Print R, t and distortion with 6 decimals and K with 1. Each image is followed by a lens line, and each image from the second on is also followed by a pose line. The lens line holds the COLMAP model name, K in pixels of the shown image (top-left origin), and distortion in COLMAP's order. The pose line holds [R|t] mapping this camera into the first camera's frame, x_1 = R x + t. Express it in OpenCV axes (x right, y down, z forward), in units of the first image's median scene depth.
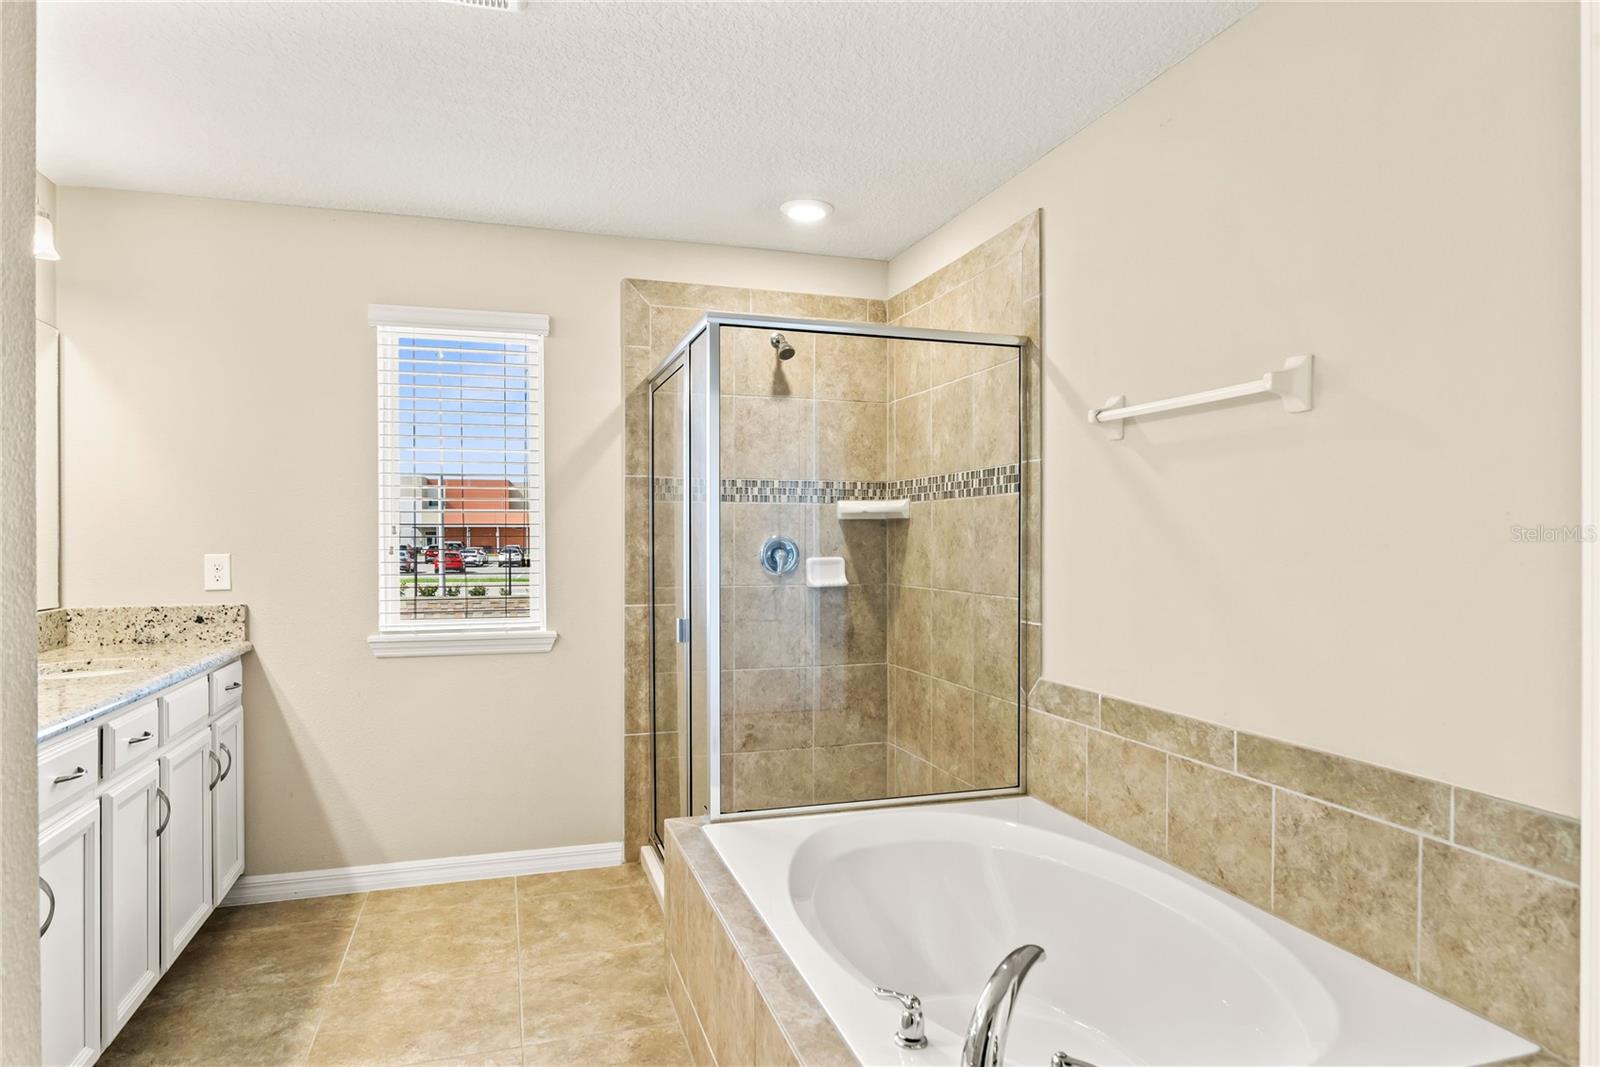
lens RADIAL K [[932.4, 0, 832.7], [0, 932.4, 536.1], [0, 0, 1]] dist [0.003022, 0.001860]
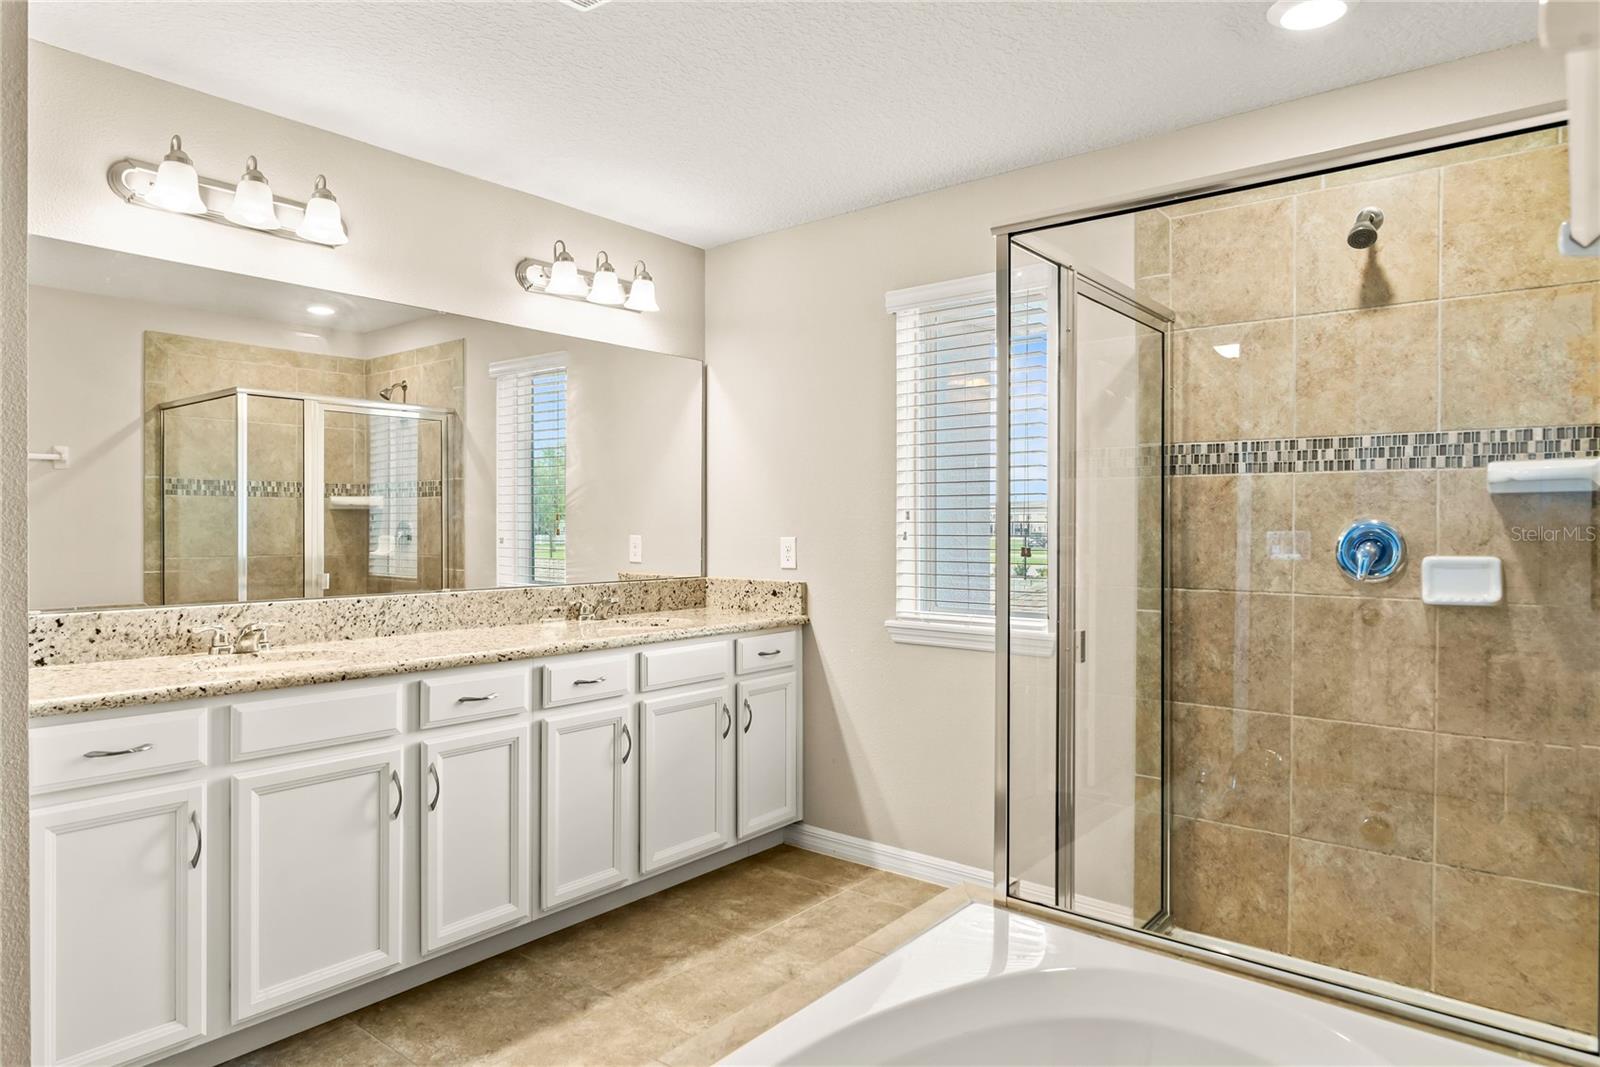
lens RADIAL K [[986.8, 0, 813.4], [0, 986.8, 526.5], [0, 0, 1]] dist [-0.004919, 0.005467]
pose [[0.540331, 0.004921, -0.841438, 0.380235], [0.000893, 0.999979, 0.006422, -0.001682], [0.841452, -0.004221, 0.540315, 0.372437]]
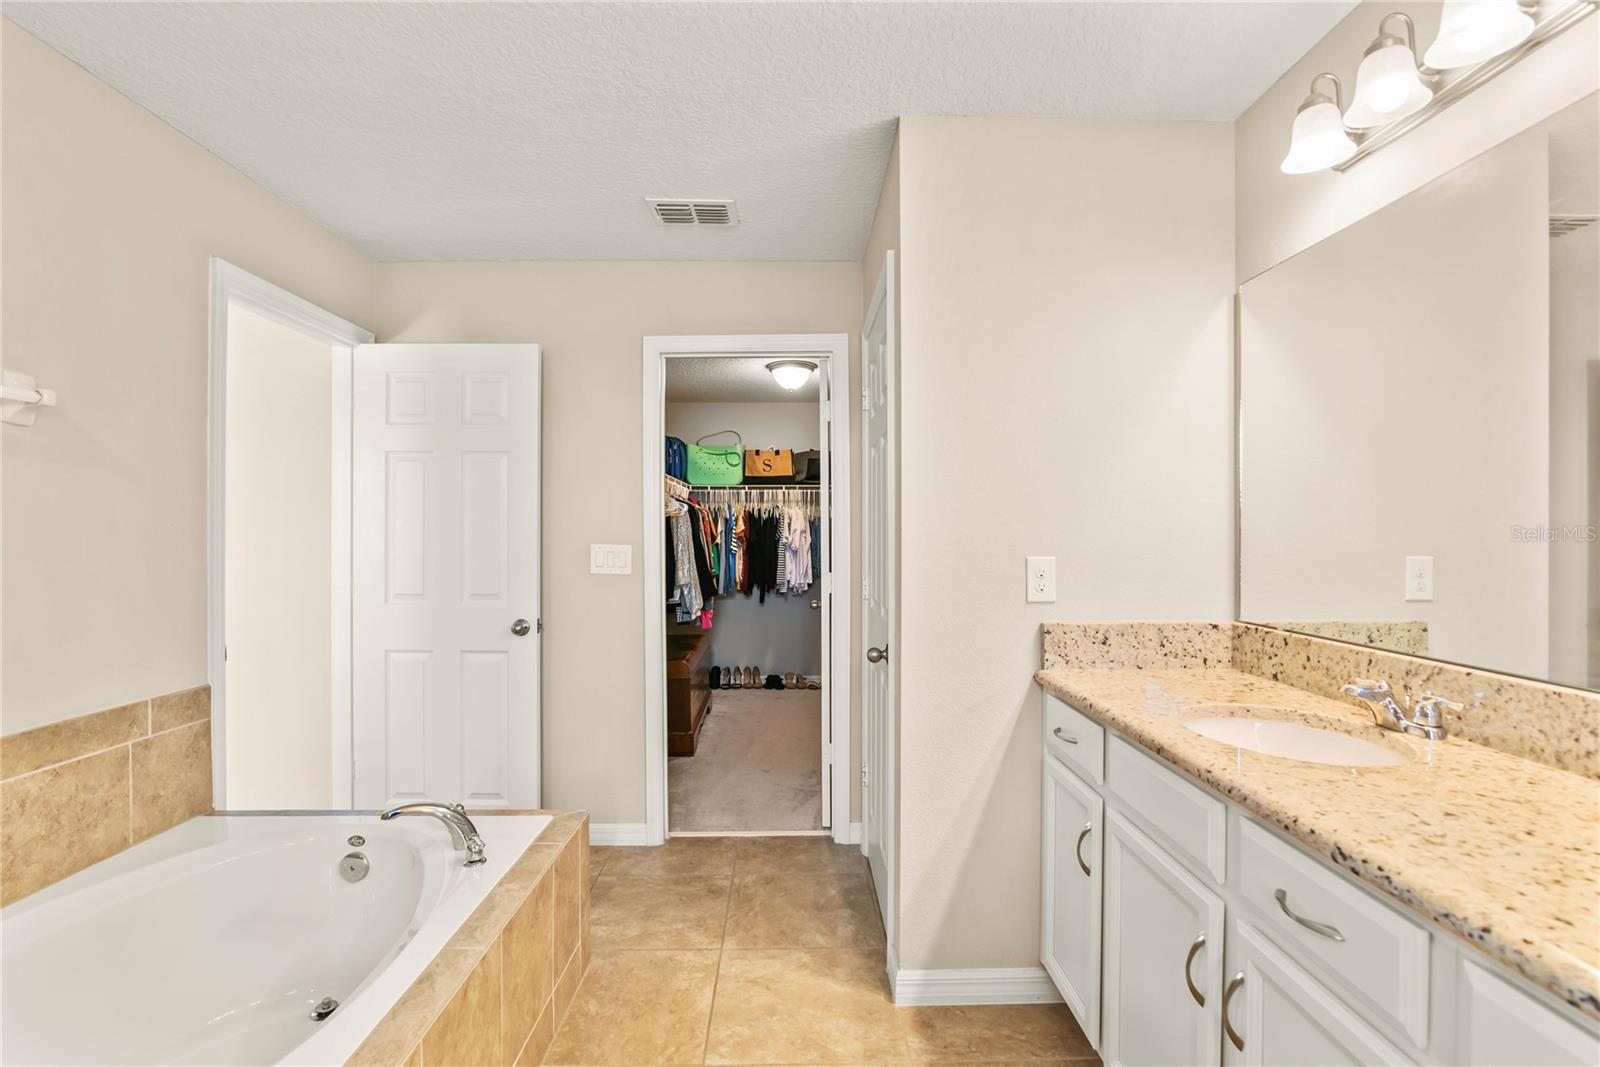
lens RADIAL K [[732.7, 0, 803.0], [0, 732.7, 532.6], [0, 0, 1]] dist [-0.020277, 0.002420]
pose [[-0.949548, -0.000759, 0.313622, -0.382839], [-0.003530, 0.999960, -0.008266, -0.001016], [-0.313603, -0.008956, -0.949512, 0.930730]]
